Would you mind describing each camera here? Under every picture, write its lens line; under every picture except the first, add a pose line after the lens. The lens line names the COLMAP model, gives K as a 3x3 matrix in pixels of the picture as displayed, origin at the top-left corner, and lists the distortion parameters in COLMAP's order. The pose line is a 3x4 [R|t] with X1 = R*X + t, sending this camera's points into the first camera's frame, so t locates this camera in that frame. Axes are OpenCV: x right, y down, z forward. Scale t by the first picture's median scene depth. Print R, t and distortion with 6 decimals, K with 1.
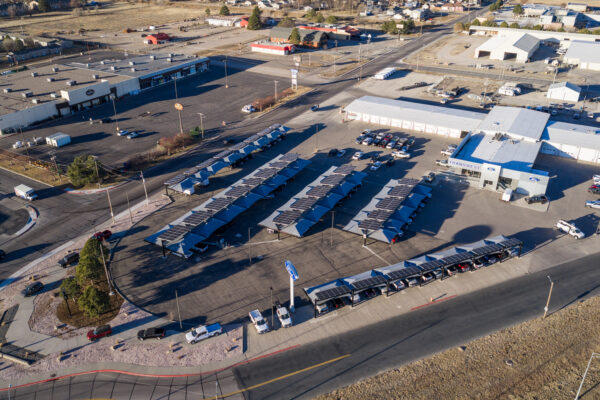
lens RADIAL K [[496.5, 0, 300.0], [0, 496.5, 200.0], [0, 0, 1]] dist [0.013559, -0.018000]
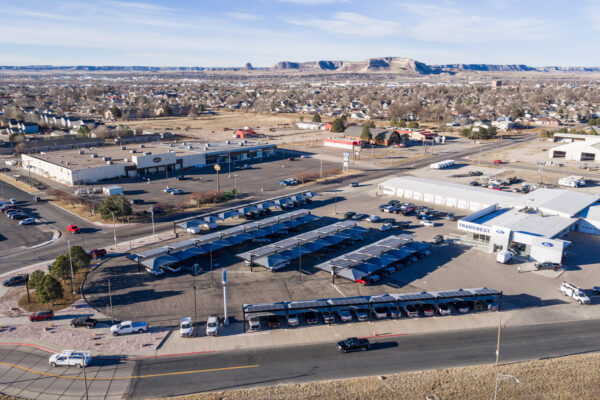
lens RADIAL K [[496.5, 0, 300.0], [0, 496.5, 200.0], [0, 0, 1]] dist [0.013559, -0.018000]
pose [[0.971388, 0.061459, -0.229406, 0.224866], [-0.114679, 0.967245, -0.226463, 0.128462], [0.207974, 0.246292, 0.946619, 0.032228]]
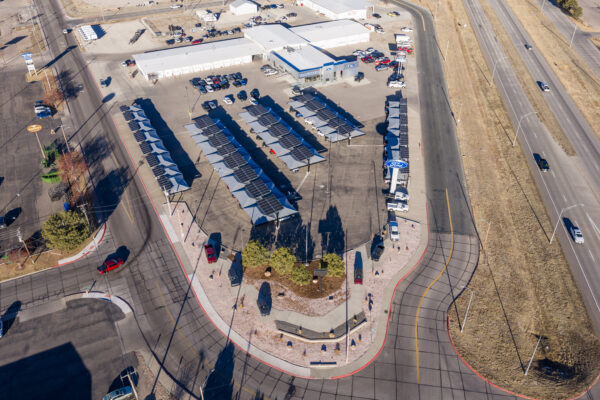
lens RADIAL K [[496.5, 0, 300.0], [0, 496.5, 200.0], [0, 0, 1]] dist [0.013559, -0.018000]
pose [[0.534709, -0.491425, 0.687450, -0.760905], [0.394954, 0.864528, 0.310809, -0.202814], [-0.747059, 0.105319, 0.656361, 0.186044]]
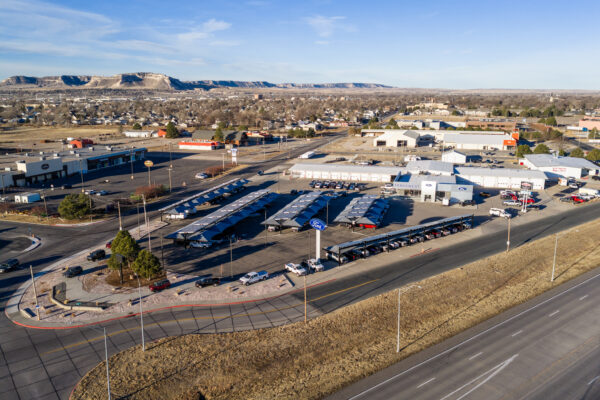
lens RADIAL K [[496.5, 0, 300.0], [0, 496.5, 200.0], [0, 0, 1]] dist [0.013559, -0.018000]
pose [[0.970774, -0.050731, 0.234570, -0.219399], [0.112267, 0.959862, -0.257024, 0.251546], [-0.212116, 0.275847, 0.937505, -0.090774]]
